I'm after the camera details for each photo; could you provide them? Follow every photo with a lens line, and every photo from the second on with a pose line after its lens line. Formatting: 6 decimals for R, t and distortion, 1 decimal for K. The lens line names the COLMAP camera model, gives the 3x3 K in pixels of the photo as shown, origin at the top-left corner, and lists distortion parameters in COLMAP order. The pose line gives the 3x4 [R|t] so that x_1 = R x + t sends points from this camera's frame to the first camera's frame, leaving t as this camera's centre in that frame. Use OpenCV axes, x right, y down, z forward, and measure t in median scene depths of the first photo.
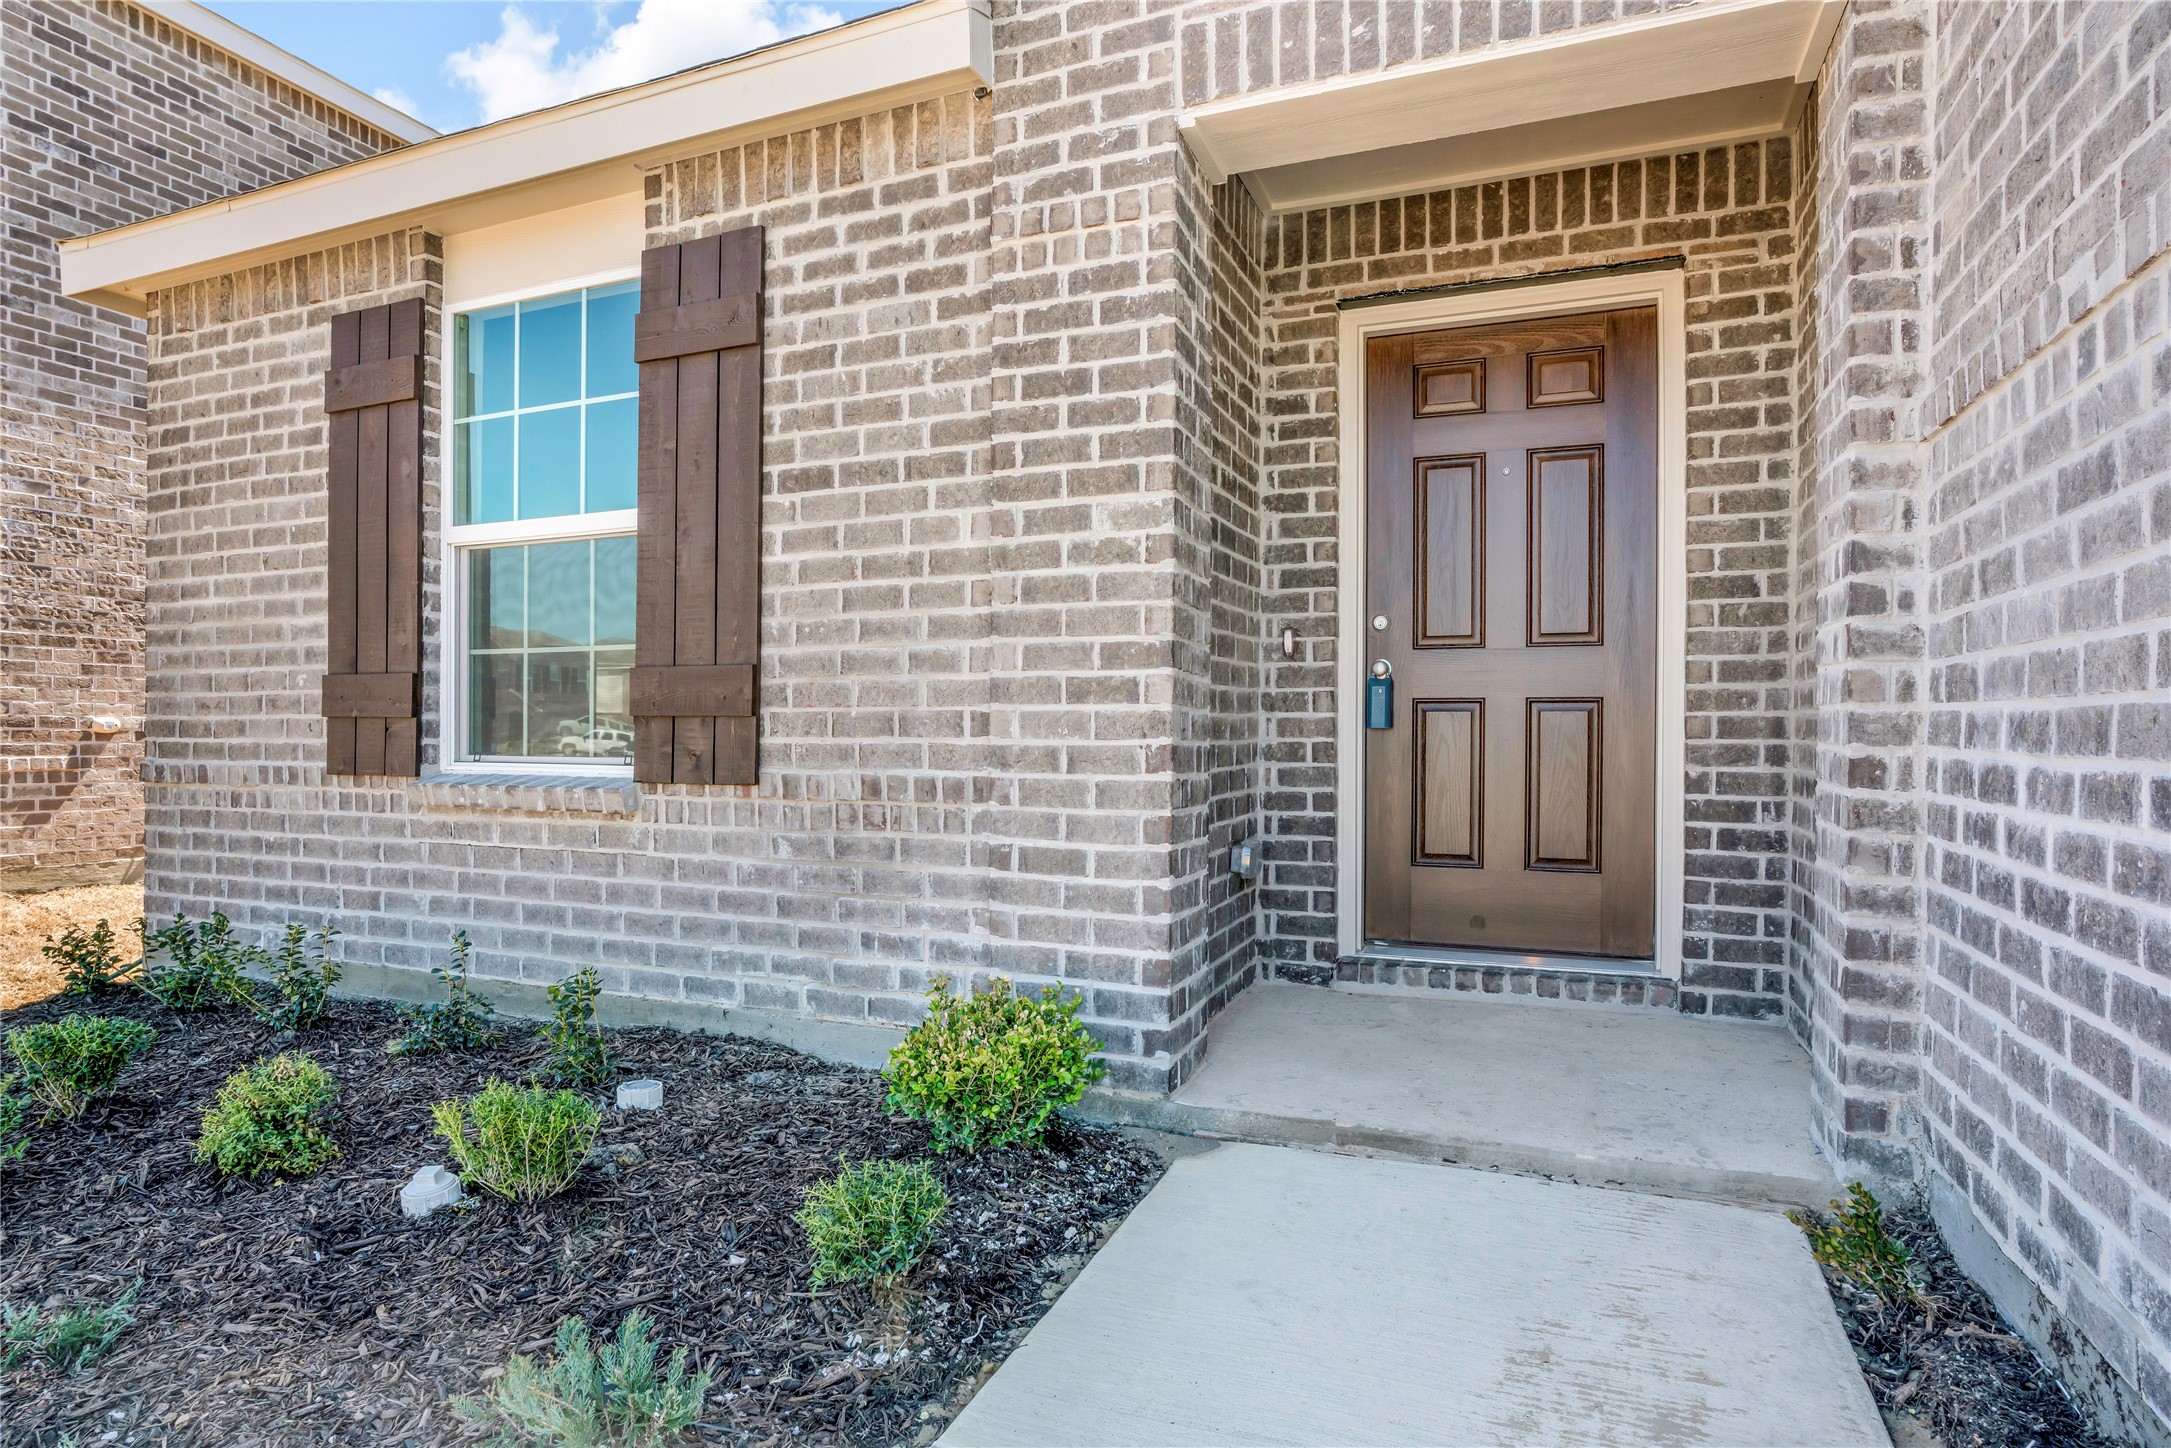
lens RADIAL K [[1208.7, 0, 1077.7], [0, 1208.7, 741.8], [0, 0, 1]] dist [-0.036615, 0.008825]
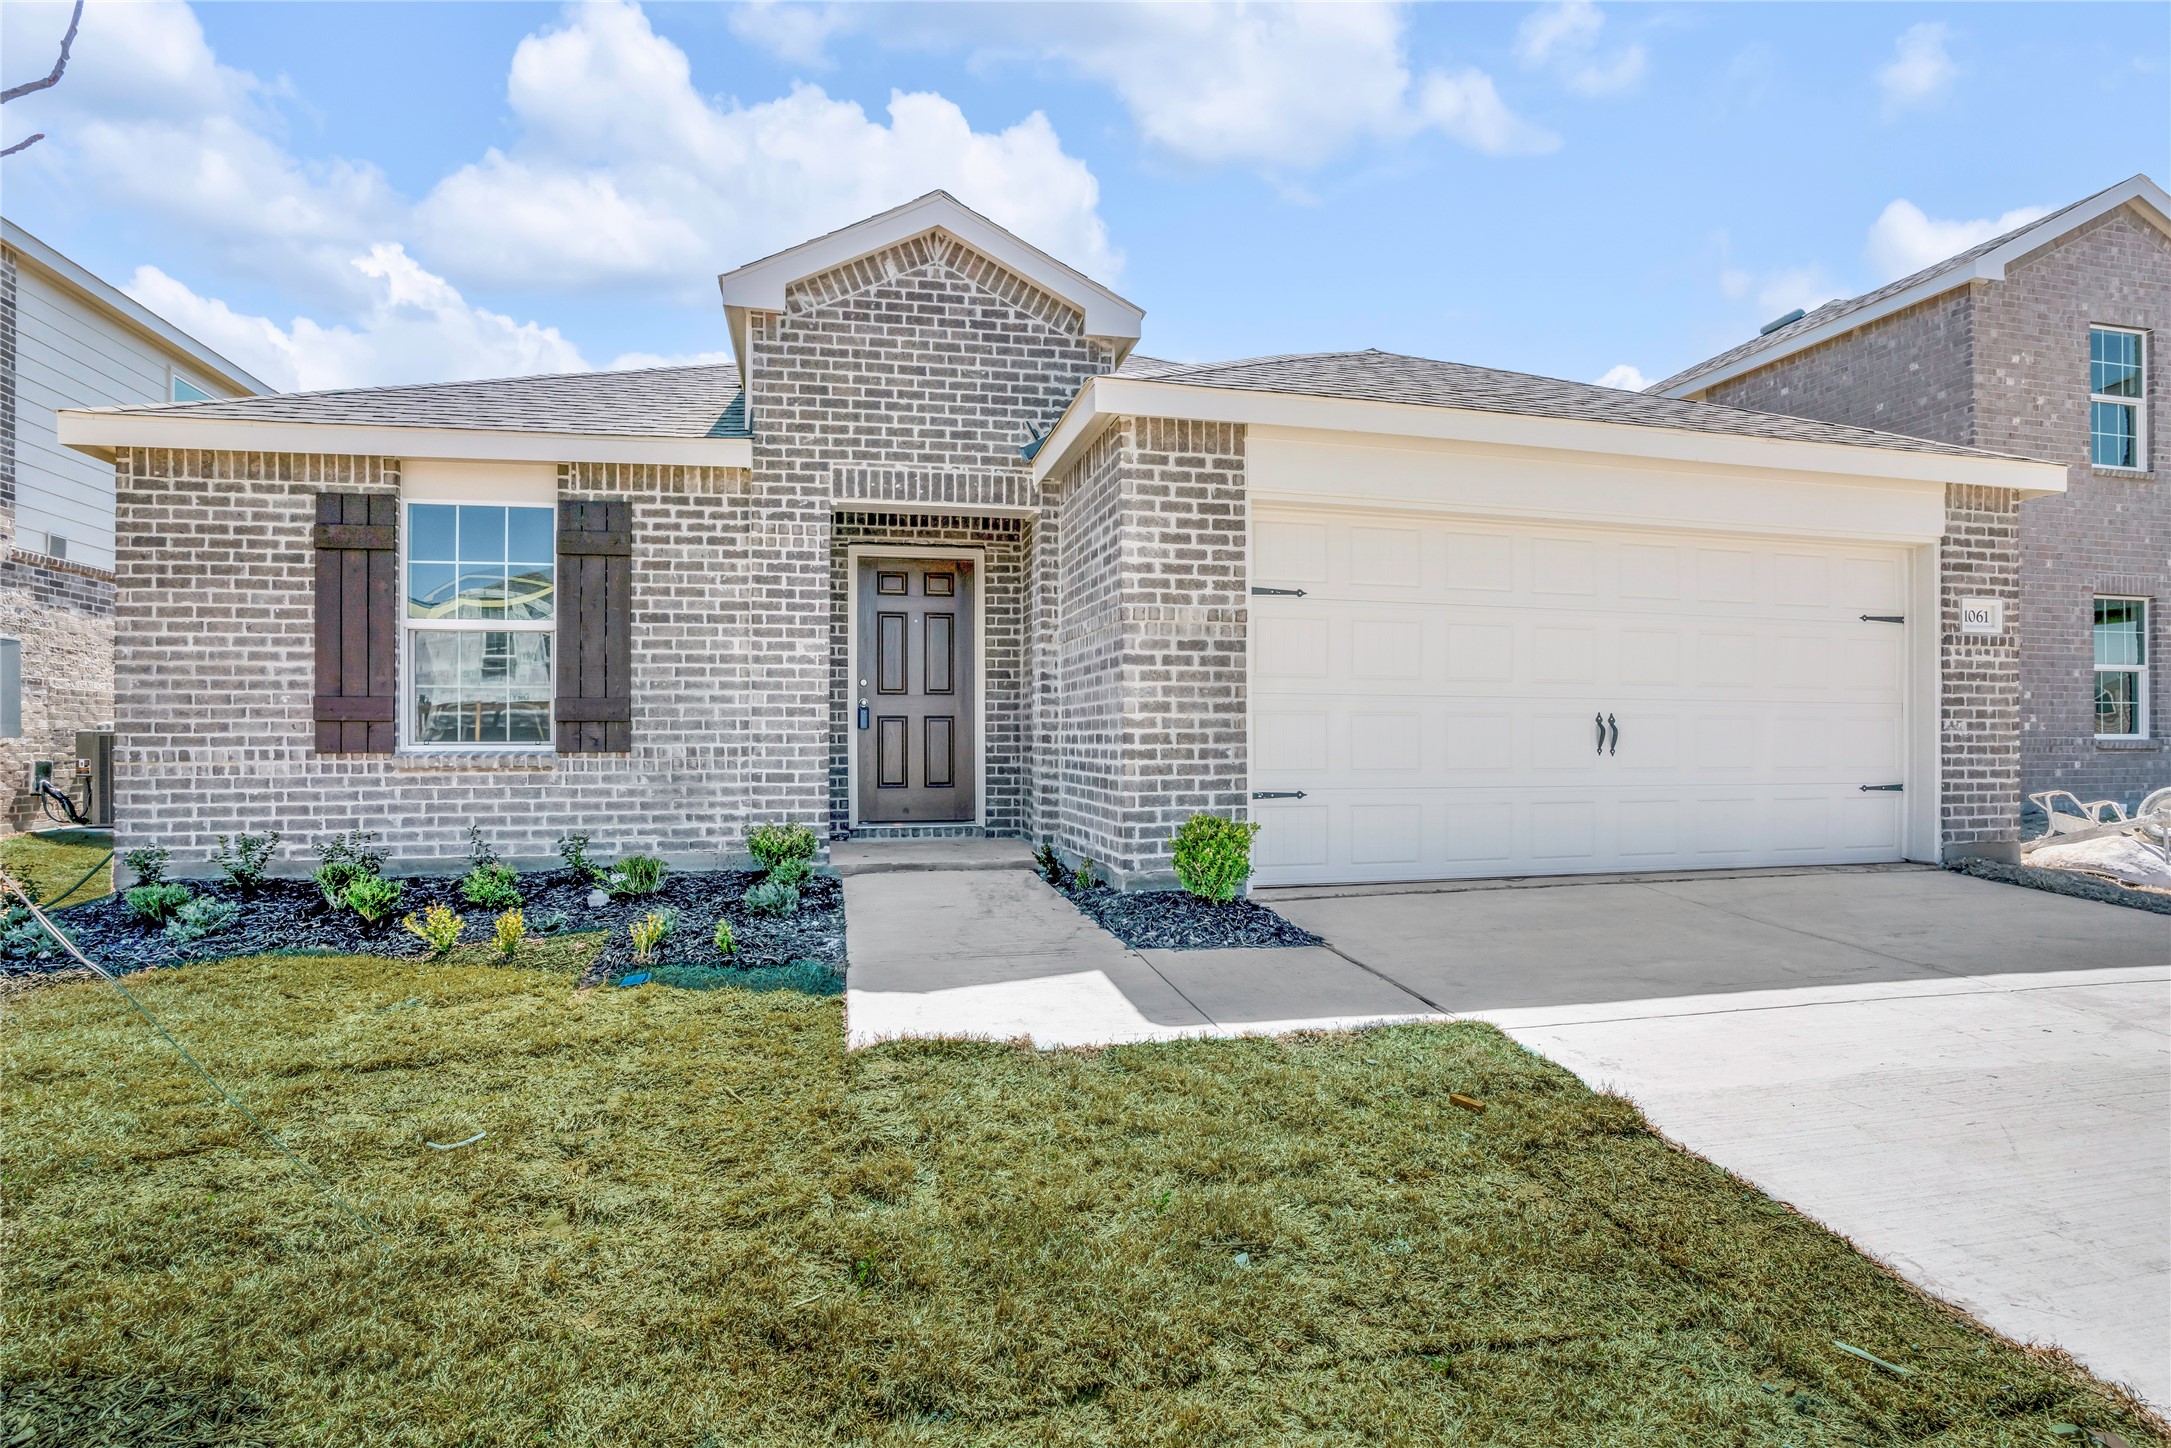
lens RADIAL K [[1071.9, 0, 1086.0], [0, 1071.9, 730.6], [0, 0, 1]] dist [-0.001443, -0.000128]
pose [[0.809885, 0.000945, 0.586589, -0.746855], [0.011088, 0.999795, -0.016919, 0.039081], [-0.586485, 0.020206, 0.809708, -1.108145]]
